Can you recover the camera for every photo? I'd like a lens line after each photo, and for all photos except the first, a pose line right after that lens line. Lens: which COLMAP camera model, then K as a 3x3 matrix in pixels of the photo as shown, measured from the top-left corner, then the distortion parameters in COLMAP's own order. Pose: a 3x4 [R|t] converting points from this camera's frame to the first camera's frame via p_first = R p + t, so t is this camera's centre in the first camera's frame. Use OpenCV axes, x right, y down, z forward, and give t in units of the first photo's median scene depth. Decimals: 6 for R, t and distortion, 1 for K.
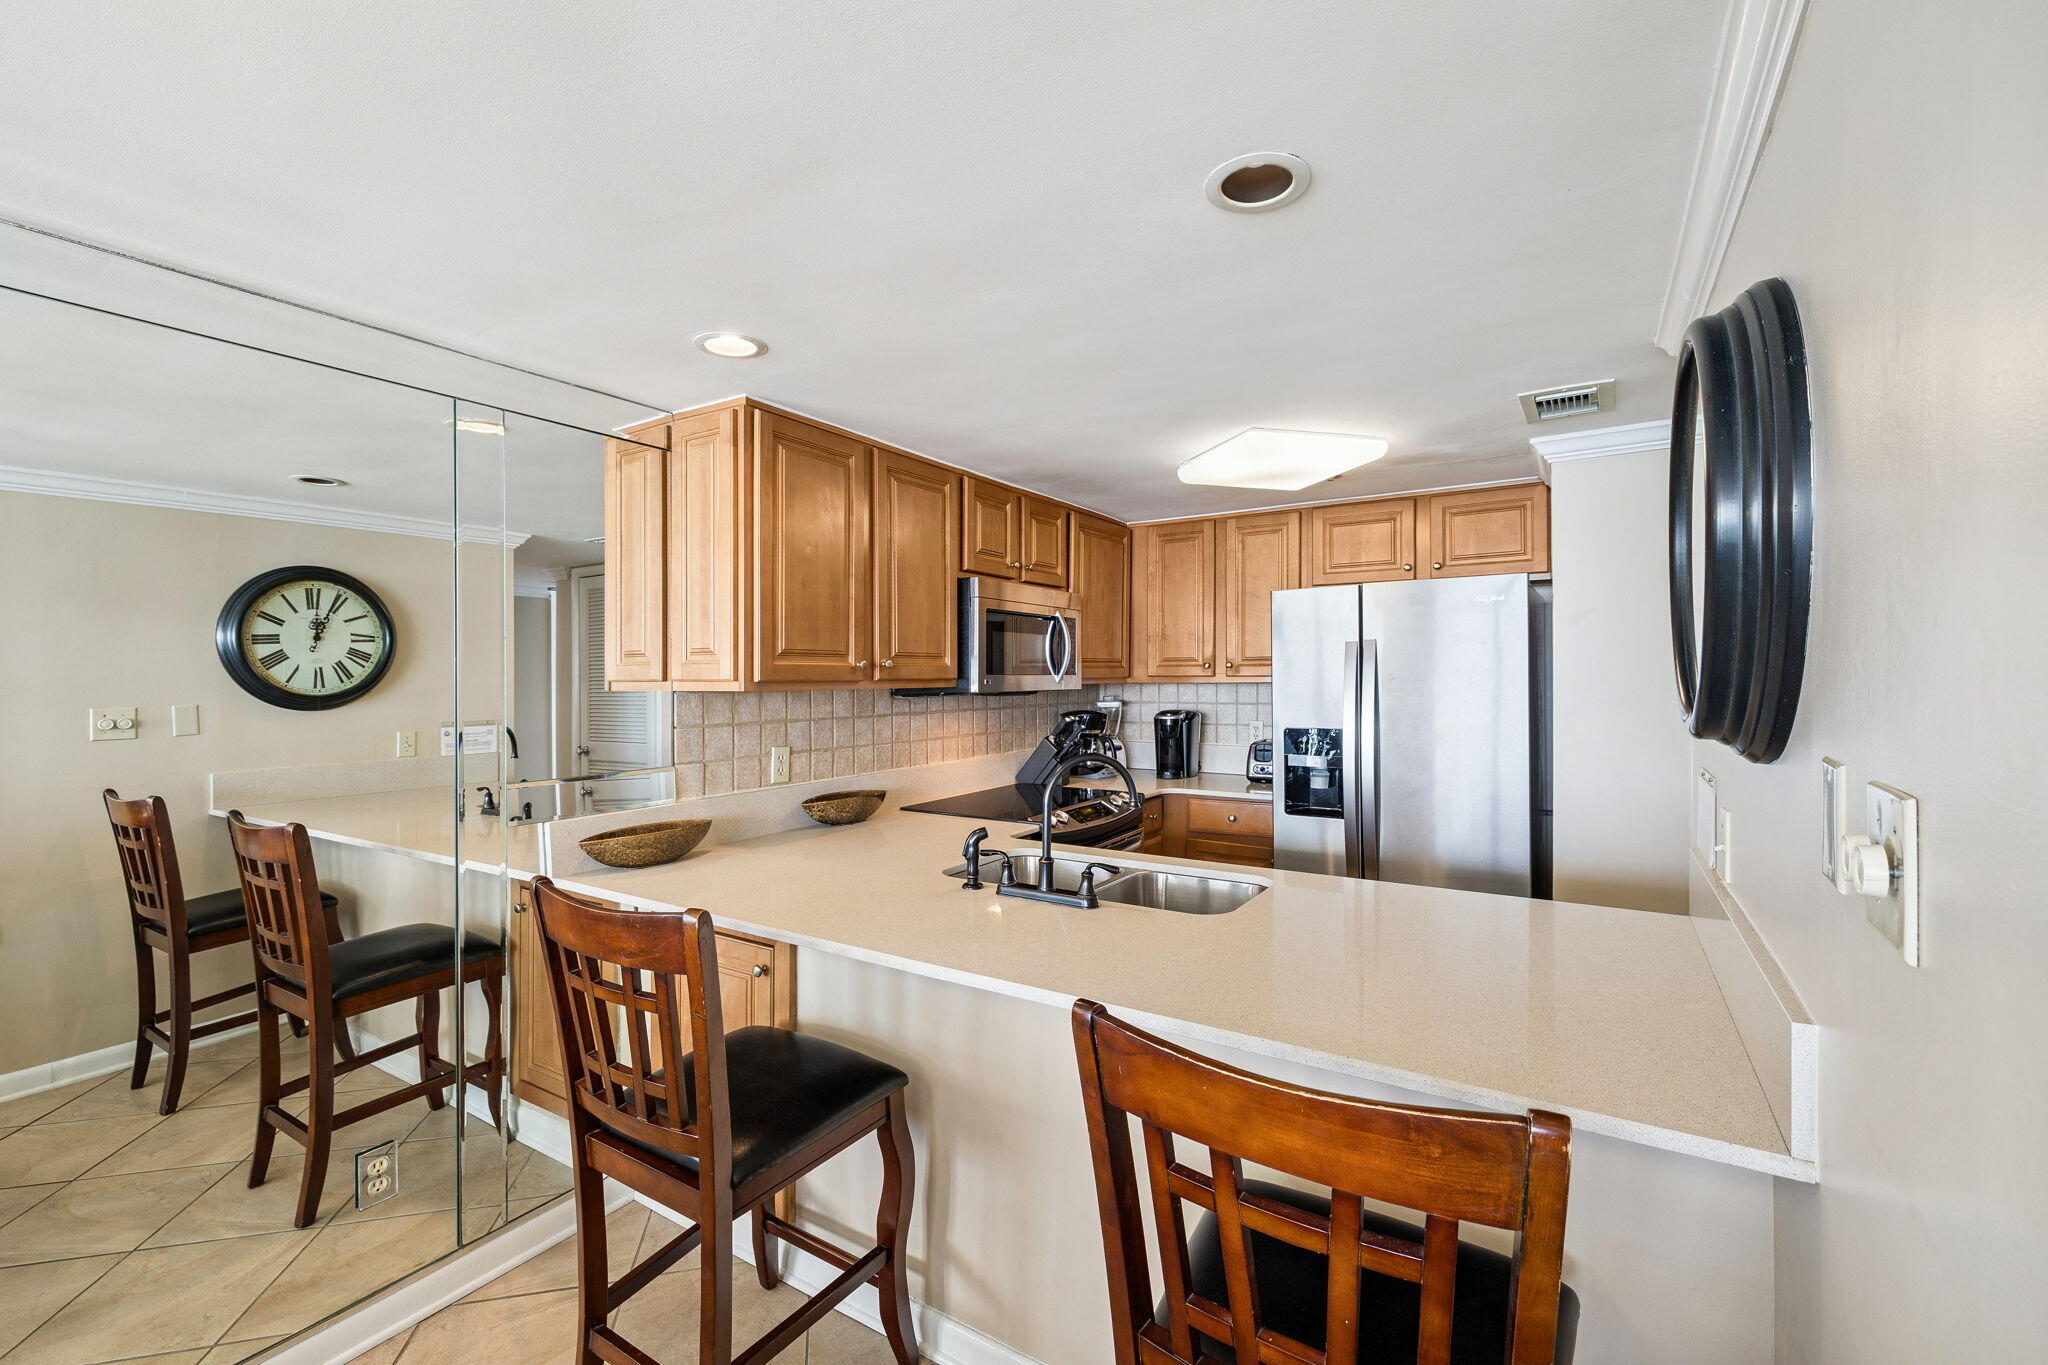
lens RADIAL K [[863.6, 0, 1030.7], [0, 863.6, 683.7], [0, 0, 1]] dist [-0.005364, -0.000030]
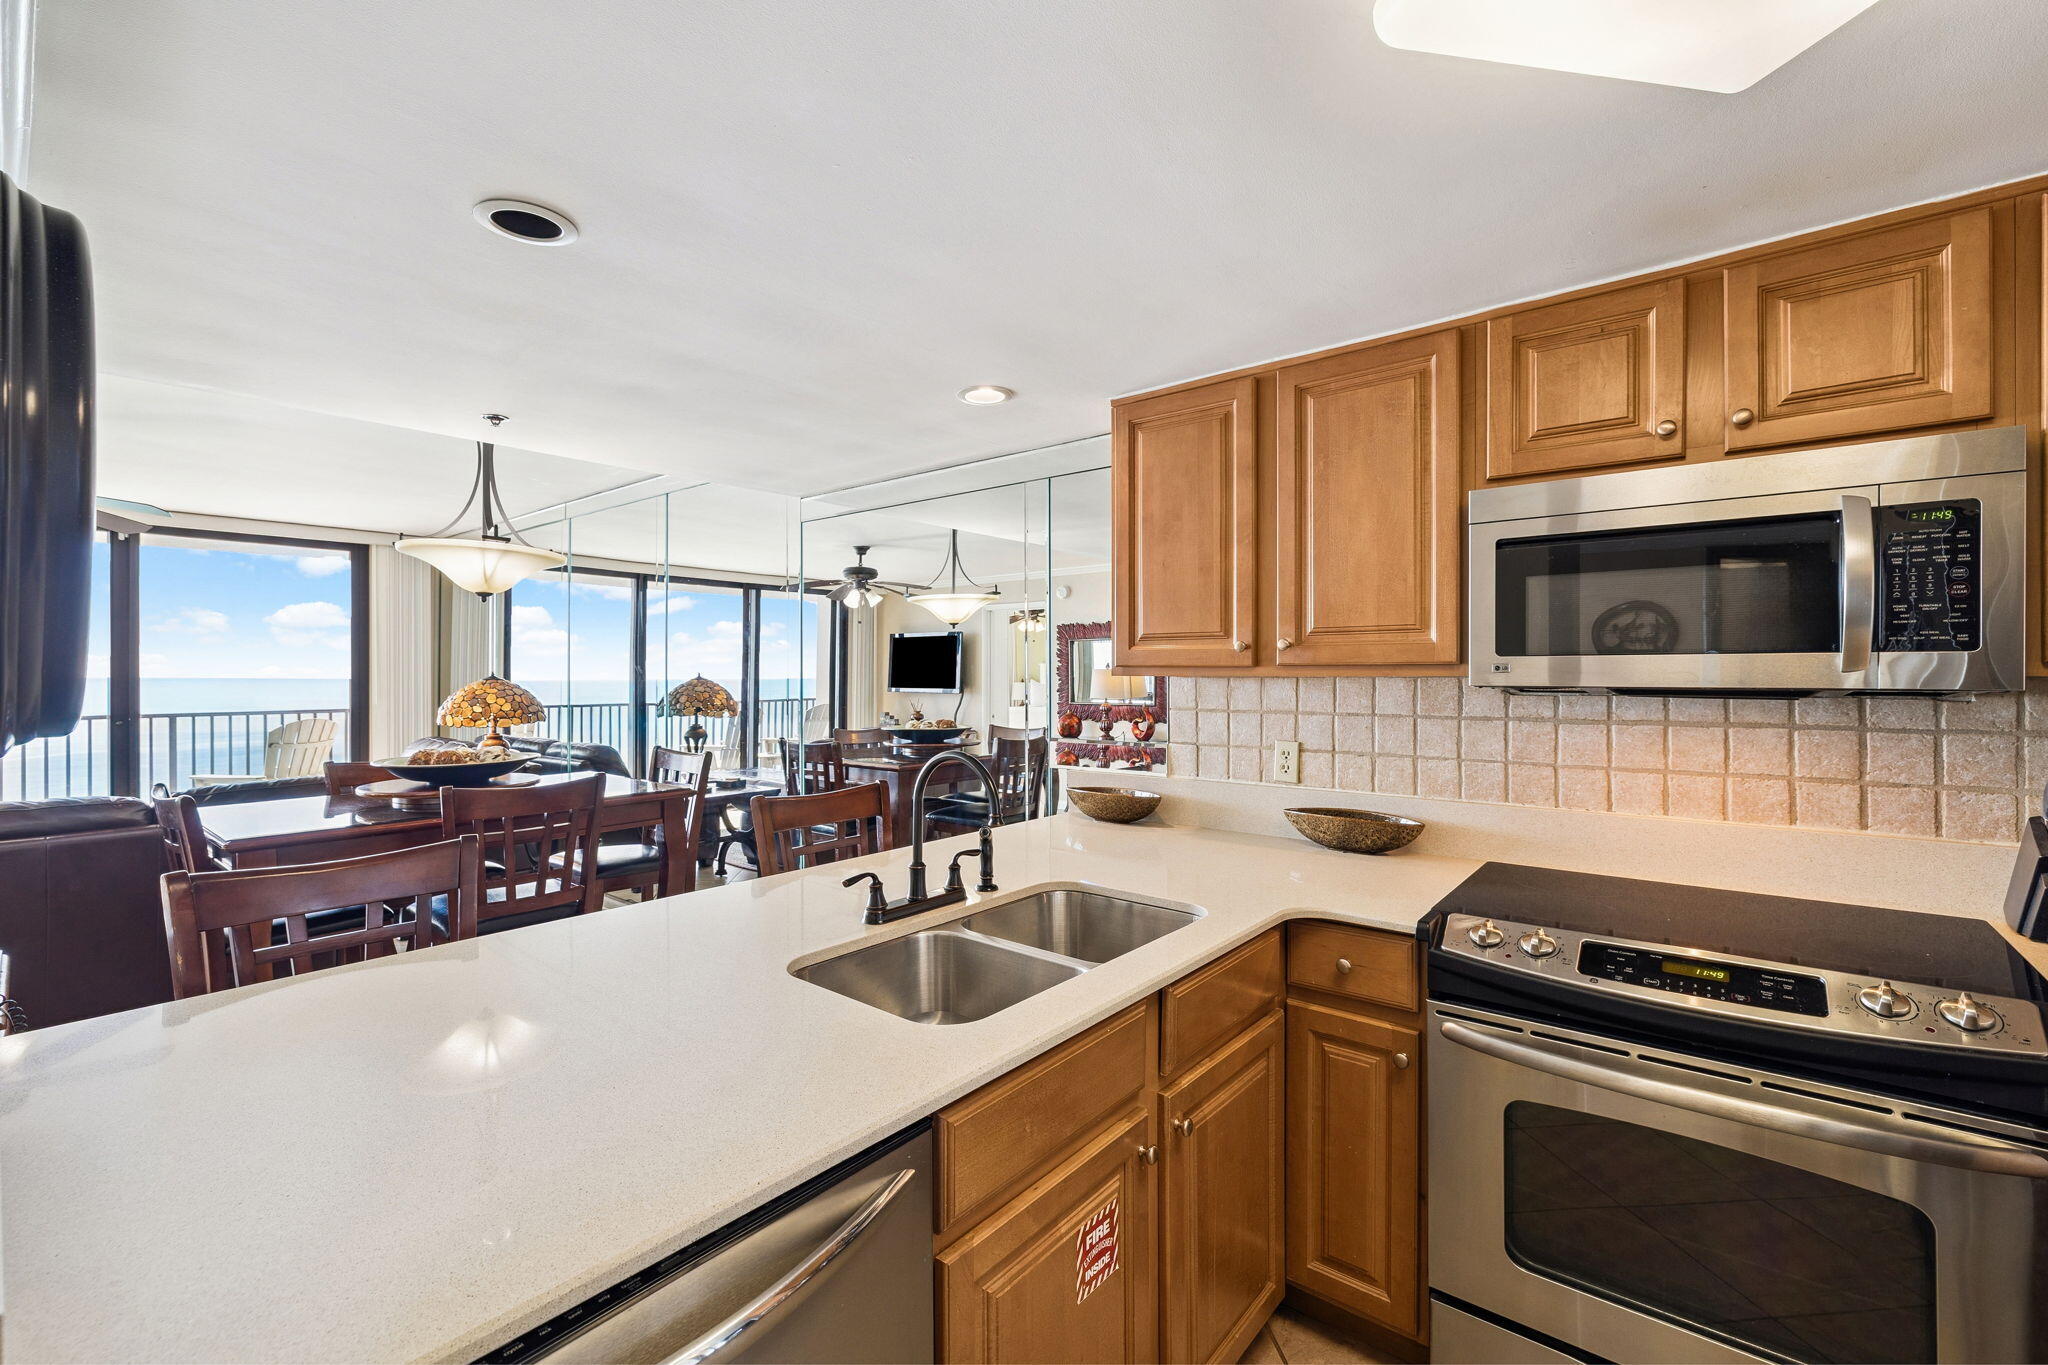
lens RADIAL K [[863.6, 0, 1032.3], [0, 863.6, 672.6], [0, 0, 1]] dist [-0.005364, -0.000030]
pose [[-0.118720, 0.003713, -0.992921, 0.578232], [-0.008352, 0.999954, 0.004738, 0.001100], [0.992893, 0.008856, -0.118683, 0.794112]]
